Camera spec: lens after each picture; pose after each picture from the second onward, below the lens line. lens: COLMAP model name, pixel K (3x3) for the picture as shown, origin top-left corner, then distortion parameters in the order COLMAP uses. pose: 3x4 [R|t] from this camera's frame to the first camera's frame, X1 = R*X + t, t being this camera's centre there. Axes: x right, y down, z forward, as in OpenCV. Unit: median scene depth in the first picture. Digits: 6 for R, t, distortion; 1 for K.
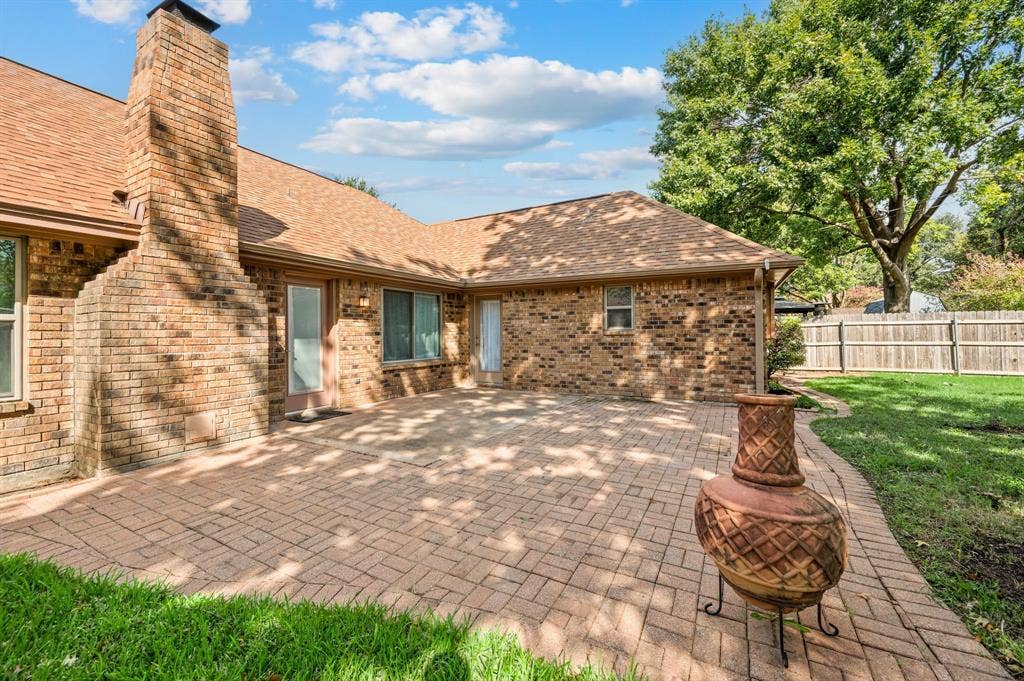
lens RADIAL K [[410.9, 0, 520.0], [0, 410.9, 327.1], [0, 0, 1]] dist [-0.004229, -0.000371]
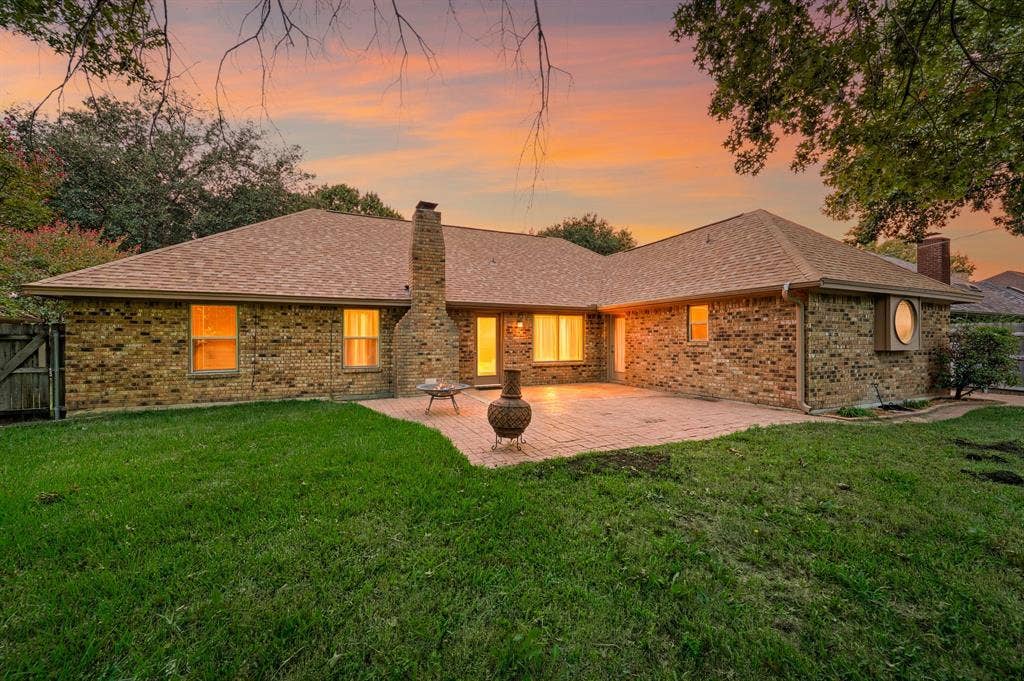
lens RADIAL K [[410.9, 0, 509.9], [0, 410.9, 340.4], [0, 0, 1]] dist [-0.004229, -0.000371]
pose [[0.790399, 0.002180, -0.612588, 0.617769], [0.007087, 0.999894, 0.012701, -0.018131], [0.612551, -0.014381, 0.790300, -0.346668]]
